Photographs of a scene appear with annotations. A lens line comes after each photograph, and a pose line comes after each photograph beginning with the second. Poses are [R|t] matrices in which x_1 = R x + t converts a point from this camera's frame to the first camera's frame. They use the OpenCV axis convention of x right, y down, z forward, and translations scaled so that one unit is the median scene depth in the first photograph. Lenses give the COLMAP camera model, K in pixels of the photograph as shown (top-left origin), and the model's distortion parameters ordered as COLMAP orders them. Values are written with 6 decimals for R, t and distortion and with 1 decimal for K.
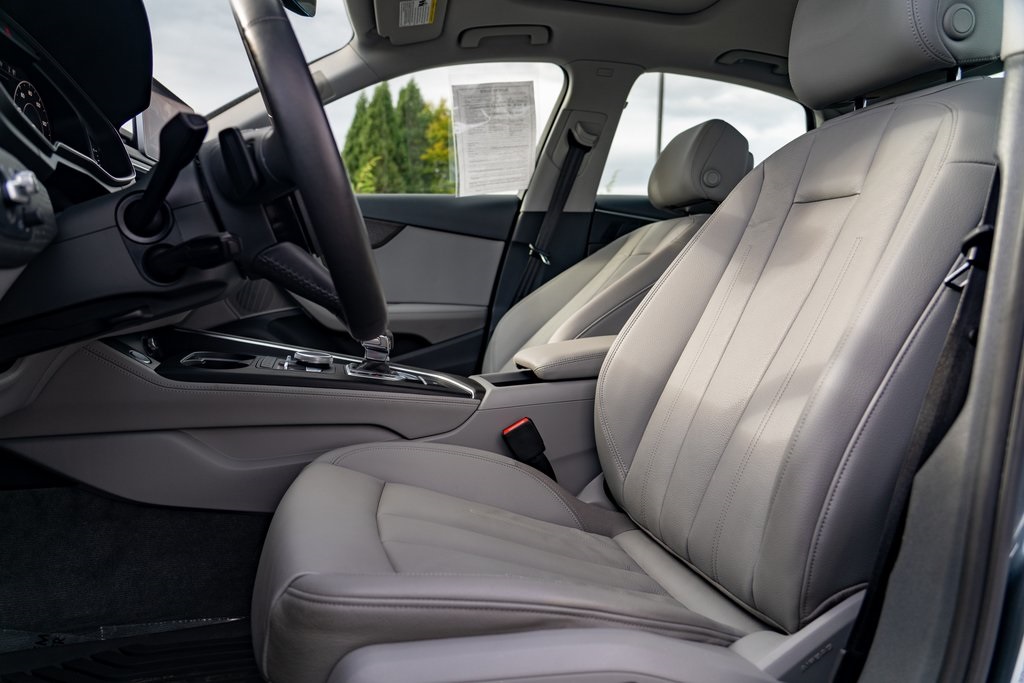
lens RADIAL K [[683.5, 0, 517.1], [0, 683.5, 342.7], [0, 0, 1]] dist [-0.023082, 0.011125]
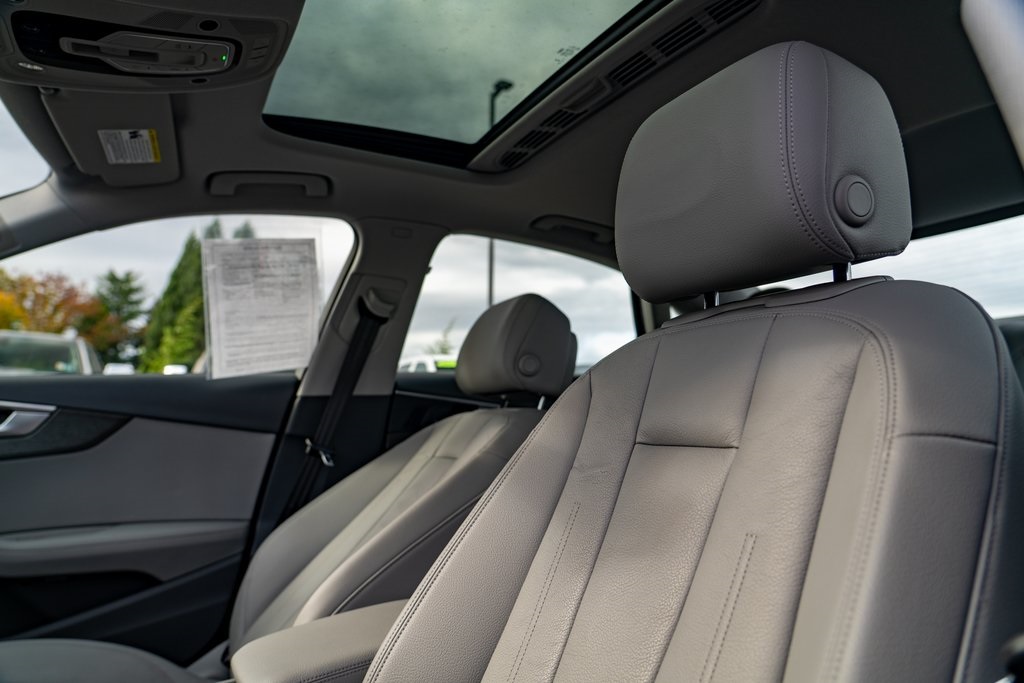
lens RADIAL K [[683.5, 0, 522.5], [0, 683.5, 335.1], [0, 0, 1]] dist [-0.023082, 0.011125]
pose [[0.970612, 0.011856, 0.240356, 0.066337], [0.040440, 0.976546, -0.211476, -0.083436], [-0.237226, 0.214981, 0.947369, 0.181610]]
